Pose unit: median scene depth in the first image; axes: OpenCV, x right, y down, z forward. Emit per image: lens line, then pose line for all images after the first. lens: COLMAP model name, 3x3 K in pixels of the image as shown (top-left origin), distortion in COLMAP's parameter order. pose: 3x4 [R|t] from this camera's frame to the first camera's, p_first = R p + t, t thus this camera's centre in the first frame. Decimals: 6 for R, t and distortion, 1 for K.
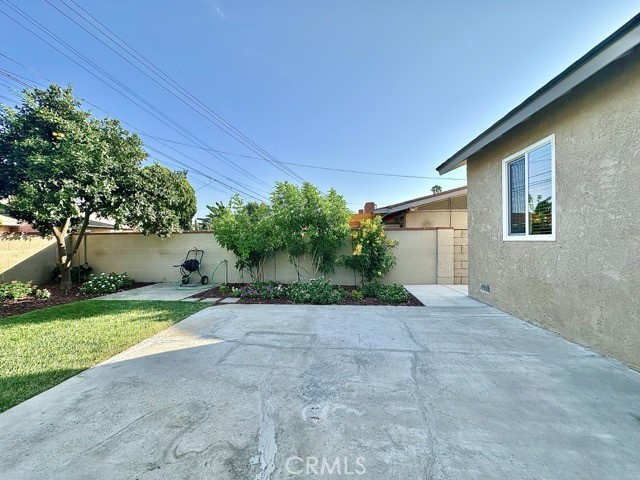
lens RADIAL K [[254.3, 0, 319.8], [0, 254.3, 241.6], [0, 0, 1]] dist [-0.001500, -0.000057]
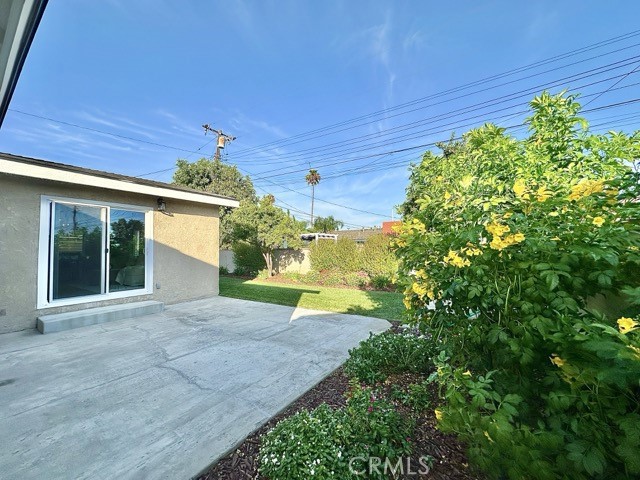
lens RADIAL K [[256.4, 0, 317.8], [0, 256.4, 237.6], [0, 0, 1]] dist [0.000419, 0.000058]
pose [[-0.502904, -0.022963, -0.864037, 0.909816], [0.020831, 0.999035, -0.038676, -0.067730], [0.864091, -0.037449, -0.501940, 1.889246]]
